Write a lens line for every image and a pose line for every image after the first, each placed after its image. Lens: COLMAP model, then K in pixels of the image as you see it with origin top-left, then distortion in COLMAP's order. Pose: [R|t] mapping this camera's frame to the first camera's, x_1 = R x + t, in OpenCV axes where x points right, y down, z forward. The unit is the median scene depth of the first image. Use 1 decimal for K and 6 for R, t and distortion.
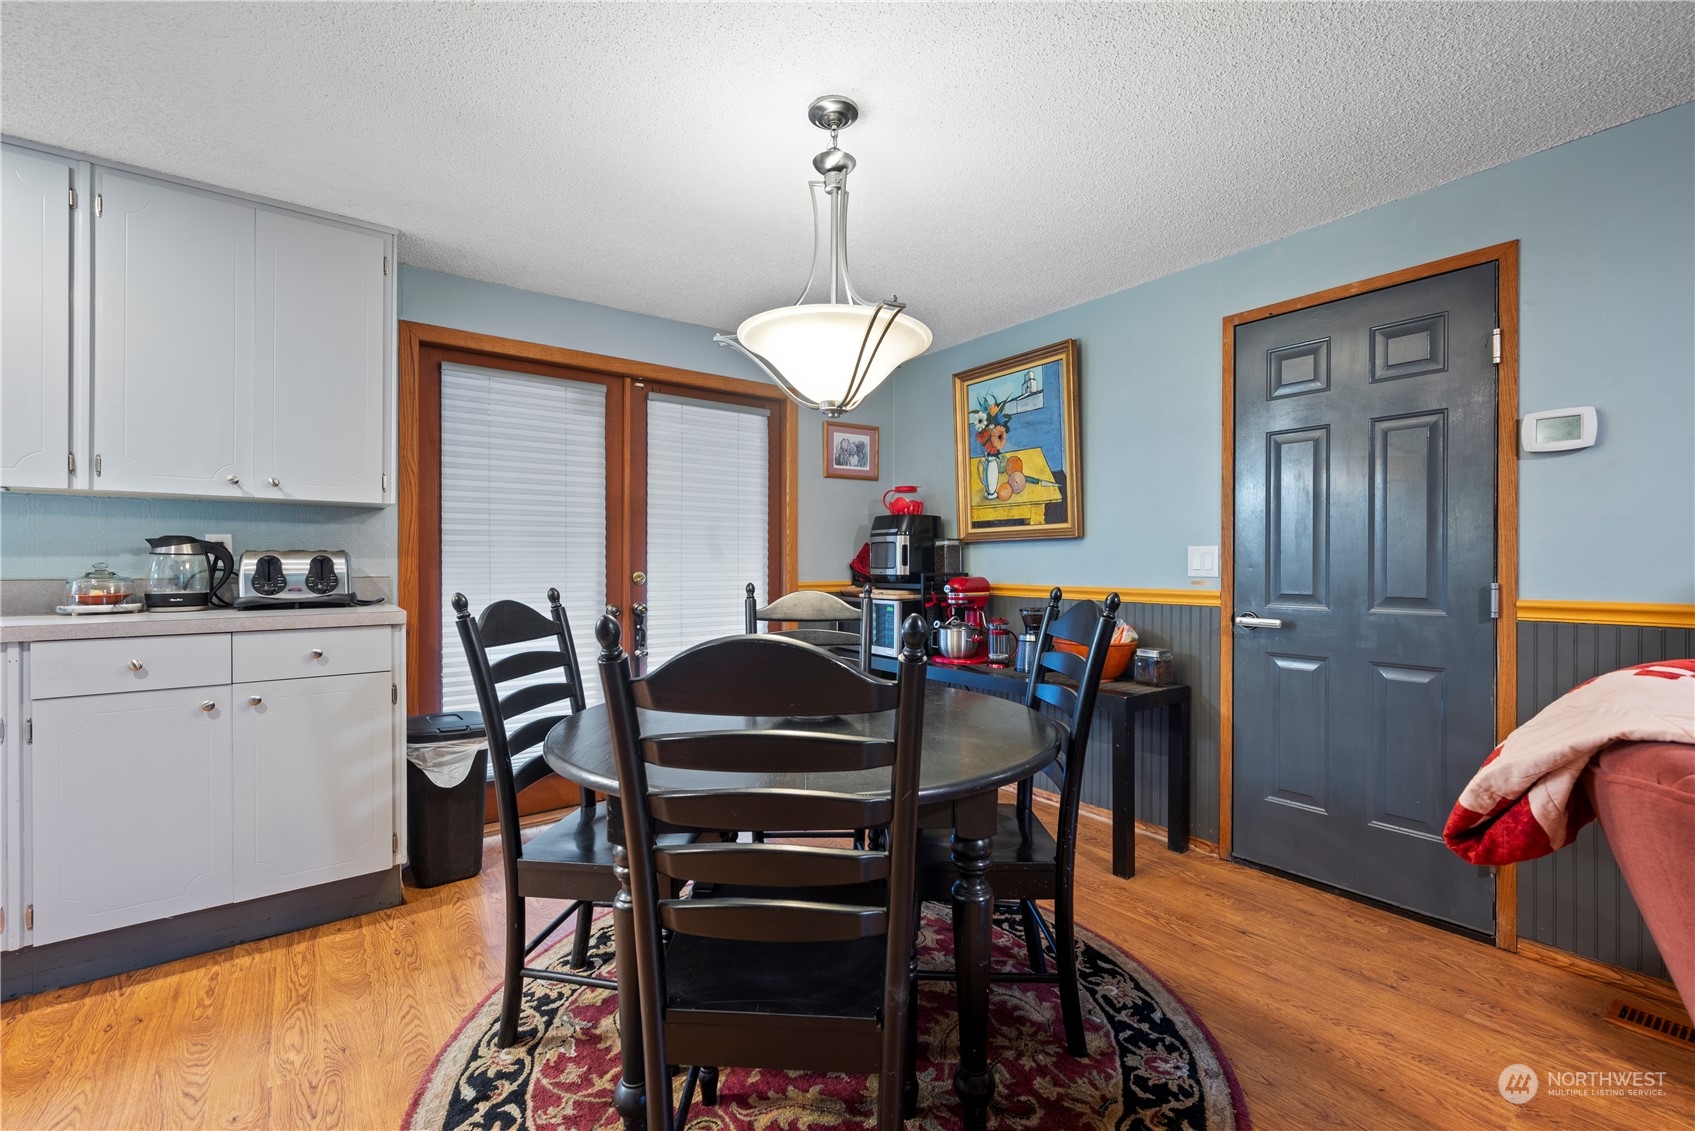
lens RADIAL K [[716.0, 0, 855.6], [0, 716.0, 564.0], [0, 0, 1]] dist [0.001903, 0.000147]
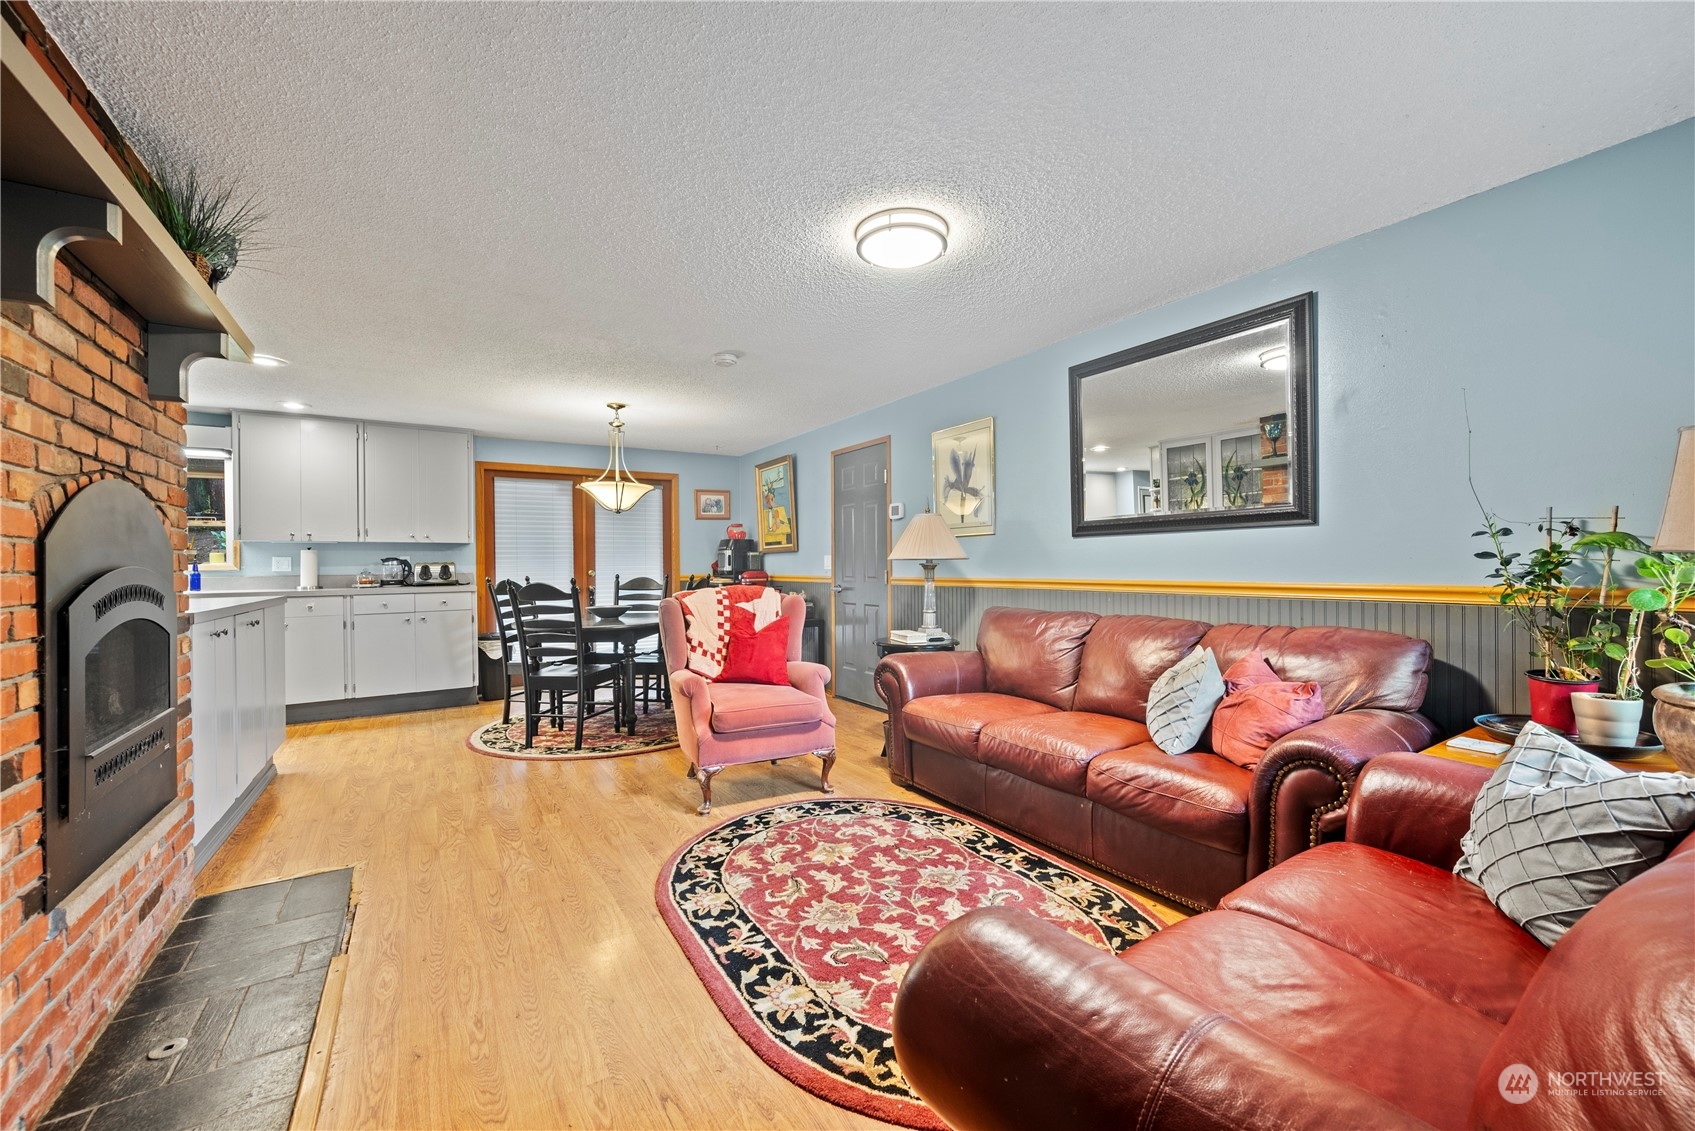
lens RADIAL K [[673.7, 0, 871.3], [0, 673.7, 569.1], [0, 0, 1]] dist [-0.001328, -0.000033]
pose [[0.998078, -0.012311, -0.060734, 0.790019], [0.012656, 0.999906, 0.005296, 0.008960], [0.060663, -0.006054, 0.998140, -1.122974]]
